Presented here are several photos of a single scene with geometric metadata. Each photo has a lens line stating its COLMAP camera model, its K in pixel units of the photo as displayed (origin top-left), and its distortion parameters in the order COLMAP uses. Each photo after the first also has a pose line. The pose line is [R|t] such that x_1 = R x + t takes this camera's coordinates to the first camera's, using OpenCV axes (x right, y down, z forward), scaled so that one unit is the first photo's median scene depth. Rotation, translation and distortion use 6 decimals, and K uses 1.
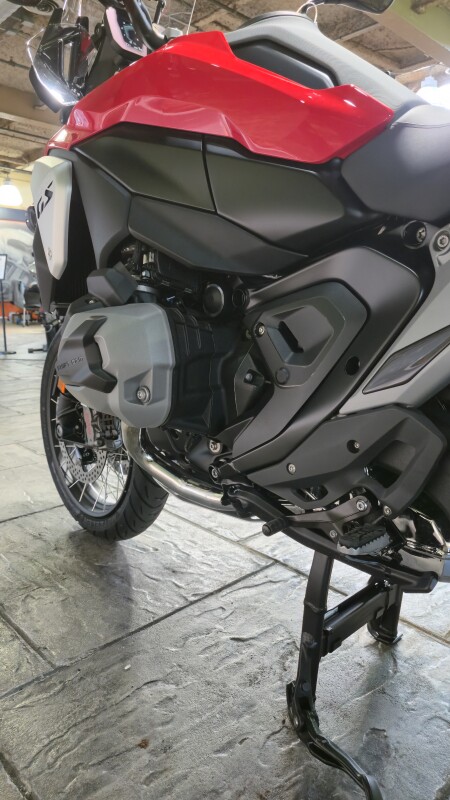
lens RADIAL K [[527.5, 0, 225.0], [0, 527.5, 413.5], [0, 0, 1]] dist [0.025270, -0.000606]
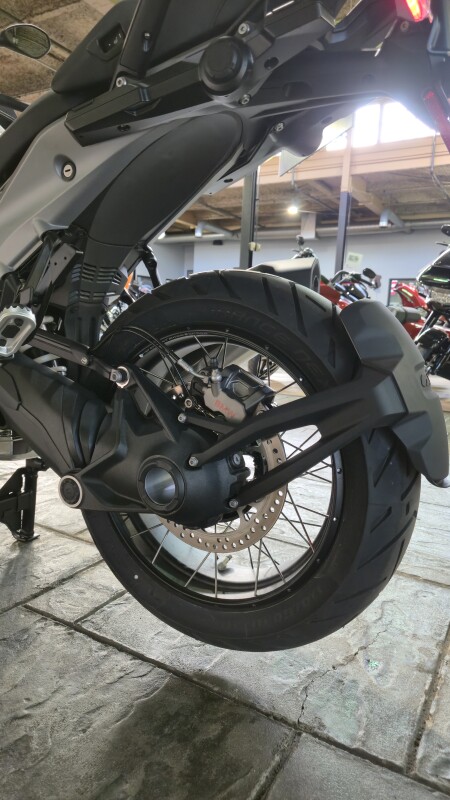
lens RADIAL K [[532.4, 0, 225.5], [0, 532.4, 403.5], [0, 0, 1]] dist [0.022395, -0.002397]
pose [[0.956947, -0.003298, 0.290243, 0.391985], [0.016850, 0.998880, -0.044205, 0.156465], [-0.289772, 0.047192, 0.955931, -0.411001]]
